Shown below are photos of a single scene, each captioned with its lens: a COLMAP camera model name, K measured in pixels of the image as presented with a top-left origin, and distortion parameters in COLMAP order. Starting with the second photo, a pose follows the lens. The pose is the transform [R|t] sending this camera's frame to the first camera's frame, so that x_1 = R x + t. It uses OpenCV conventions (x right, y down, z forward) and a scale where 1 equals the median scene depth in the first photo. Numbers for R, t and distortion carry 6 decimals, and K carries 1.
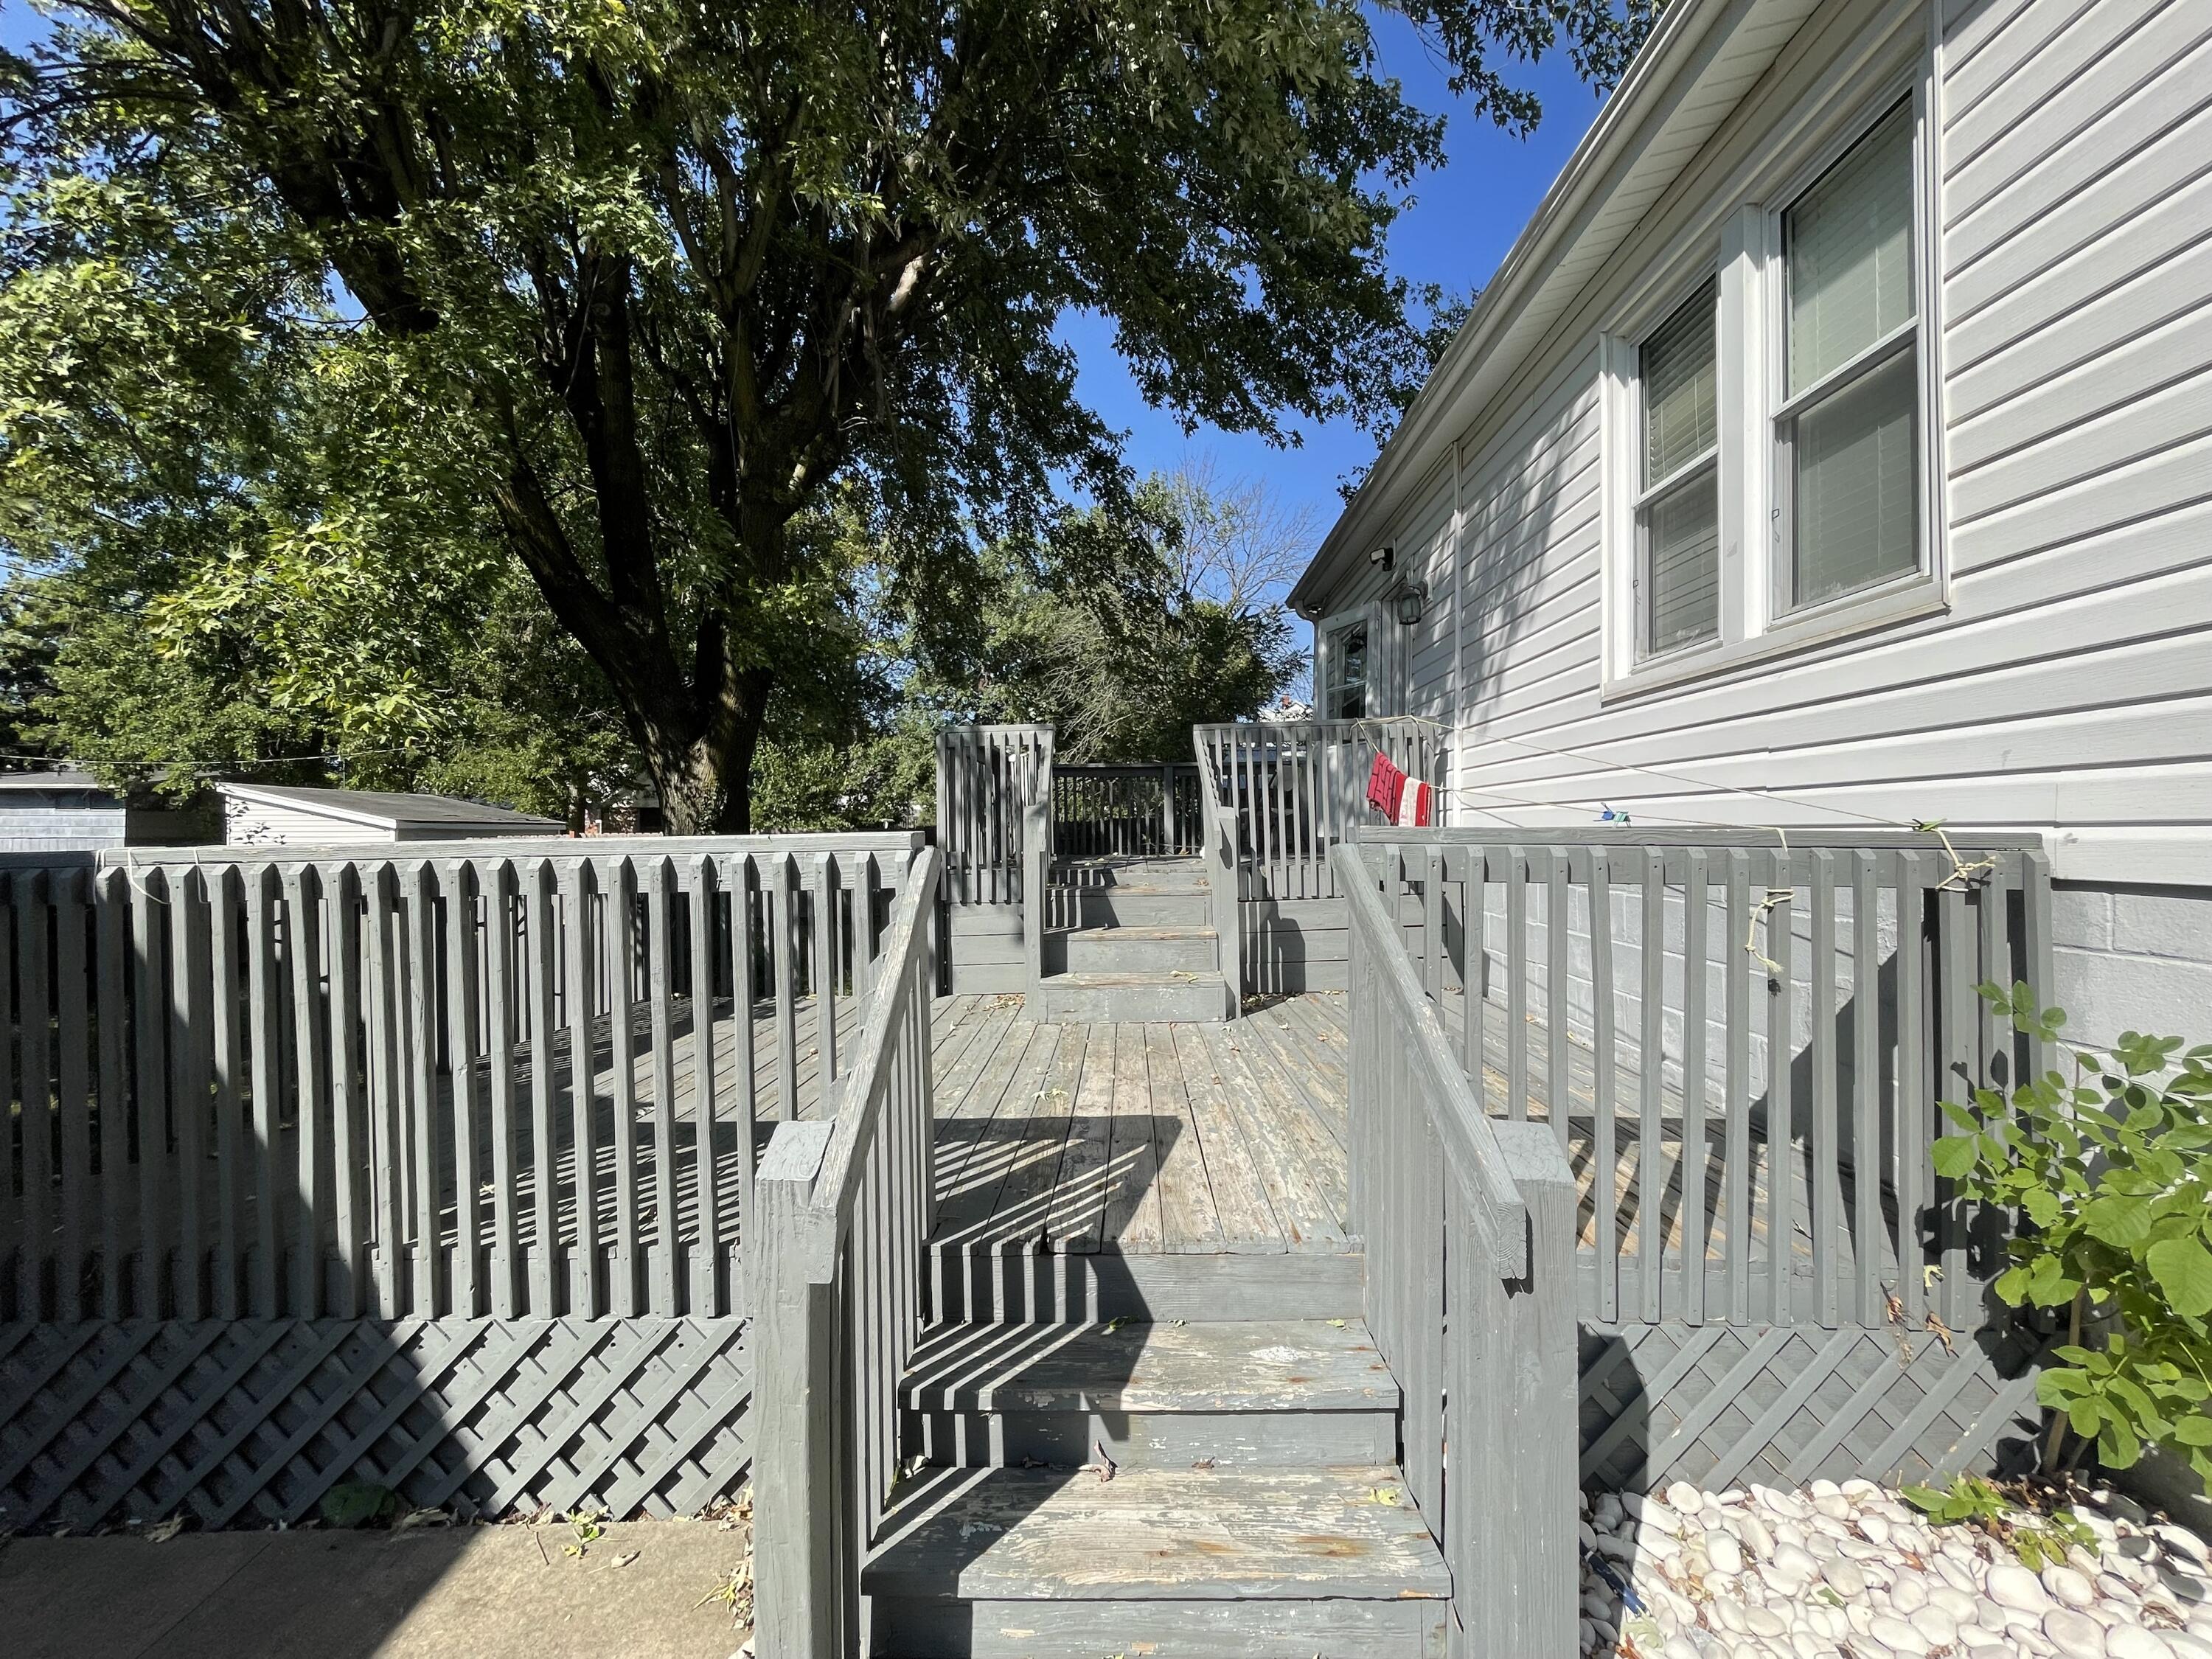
lens RADIAL K [[900.6, 0, 1110.6], [0, 900.6, 829.6], [0, 0, 1]] dist [0.000834, -0.002495]
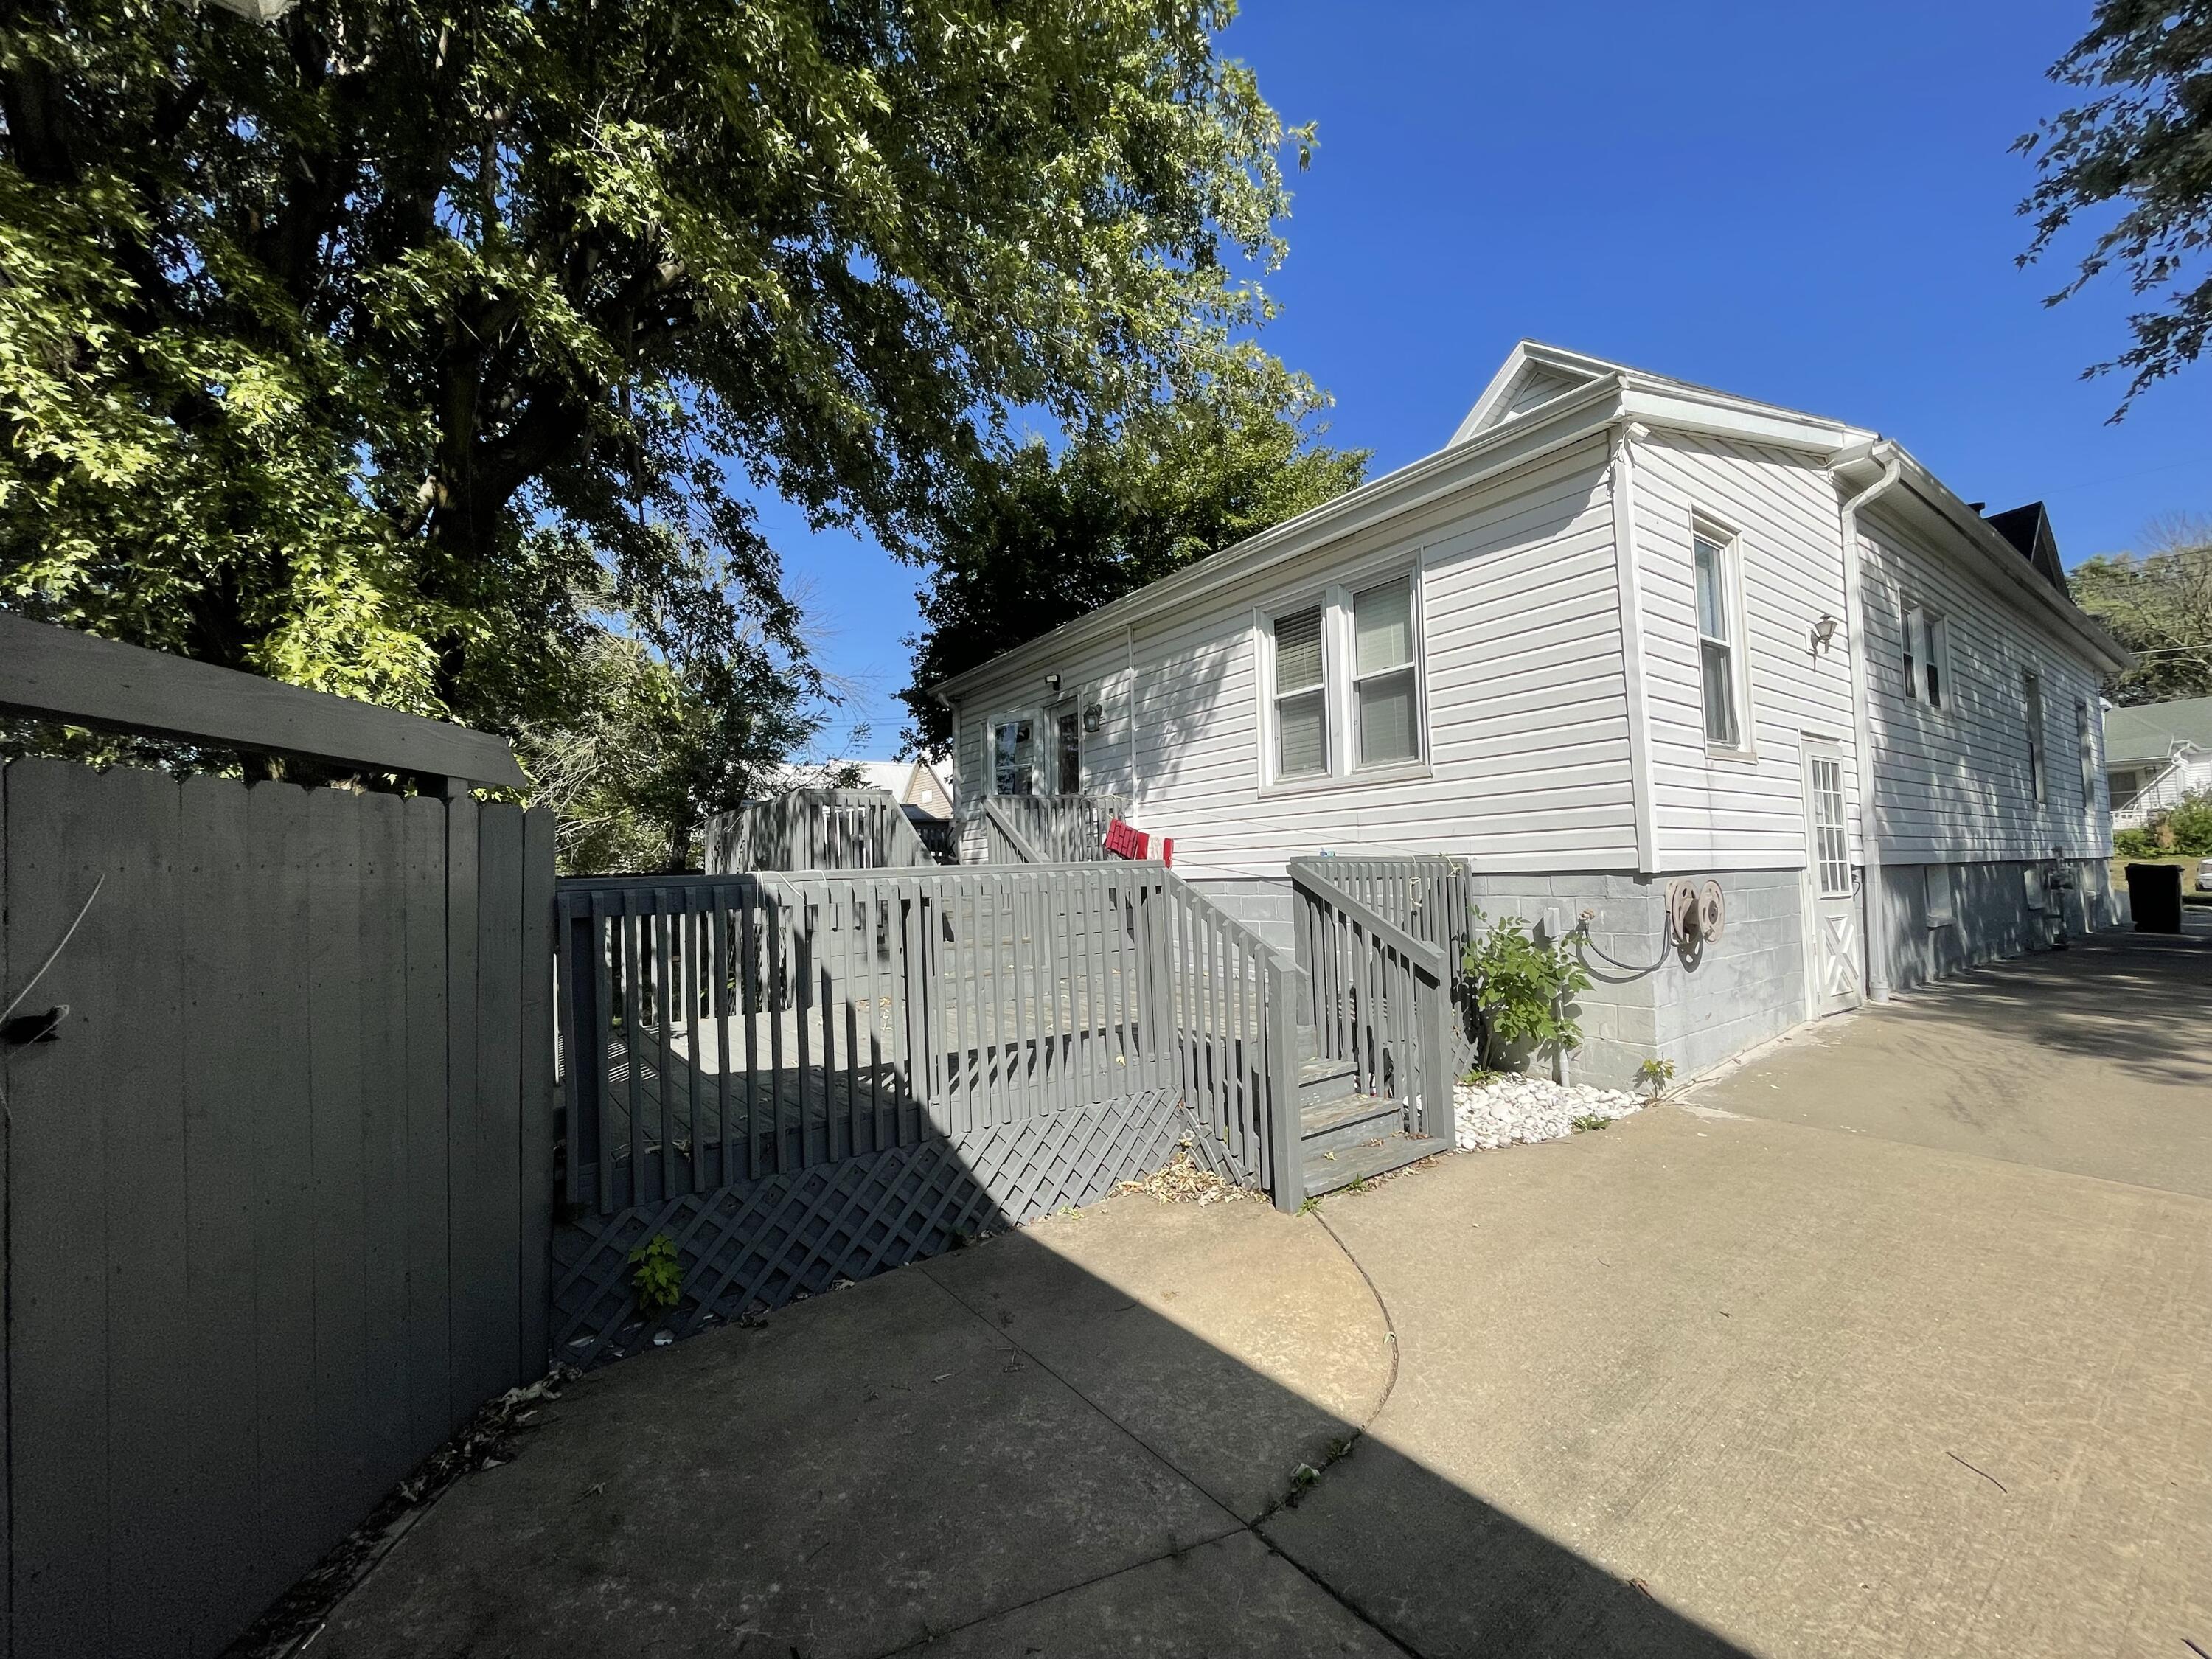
lens RADIAL K [[900.0, 0, 1106.0], [0, 900.0, 829.5], [0, 0, 1]] dist [-0.000974, -0.000303]
pose [[0.806123, 0.009218, 0.591676, -0.571498], [0.024075, 0.998540, -0.048357, 0.009932], [-0.591258, 0.053226, 0.804724, -0.231571]]
